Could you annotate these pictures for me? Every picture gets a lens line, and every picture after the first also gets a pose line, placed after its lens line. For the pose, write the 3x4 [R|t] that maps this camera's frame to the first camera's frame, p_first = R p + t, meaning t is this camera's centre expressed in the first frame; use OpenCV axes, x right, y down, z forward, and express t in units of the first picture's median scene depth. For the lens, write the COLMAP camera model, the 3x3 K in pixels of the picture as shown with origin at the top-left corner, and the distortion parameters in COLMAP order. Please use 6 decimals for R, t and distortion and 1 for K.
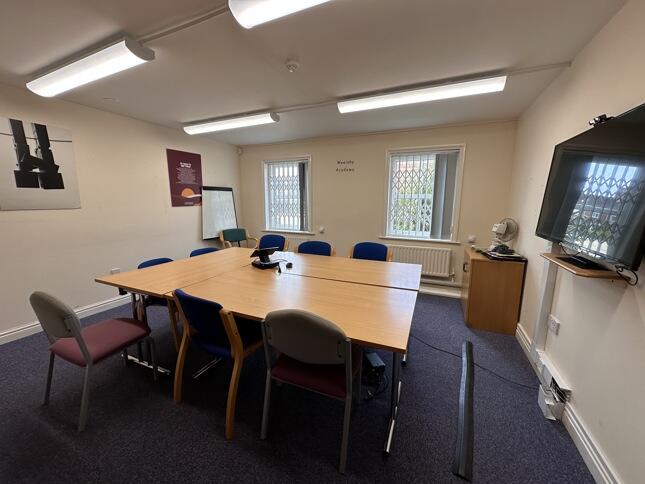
lens RADIAL K [[264.5, 0, 323.1], [0, 264.5, 246.4], [0, 0, 1]] dist [0.020933, -0.019131]
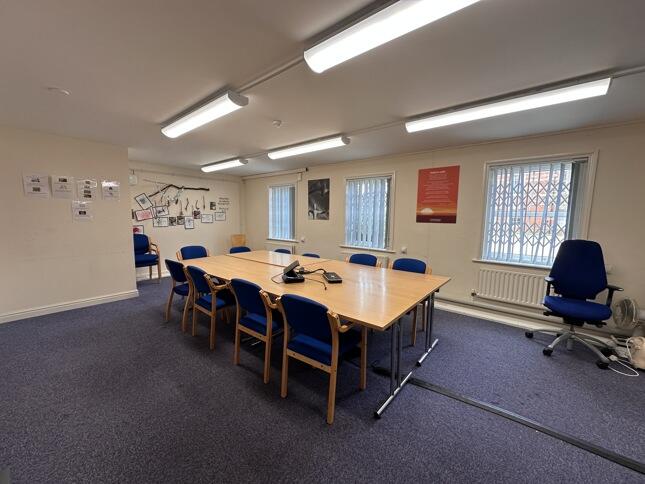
lens RADIAL K [[257.8, 0, 322.5], [0, 257.8, 242.0], [0, 0, 1]] dist [0.000044, -0.000017]
pose [[0.954370, 0.055559, -0.293413, 0.121024], [-0.074667, 0.995728, -0.054320, 0.004390], [0.289142, 0.073749, 0.954441, -0.044525]]
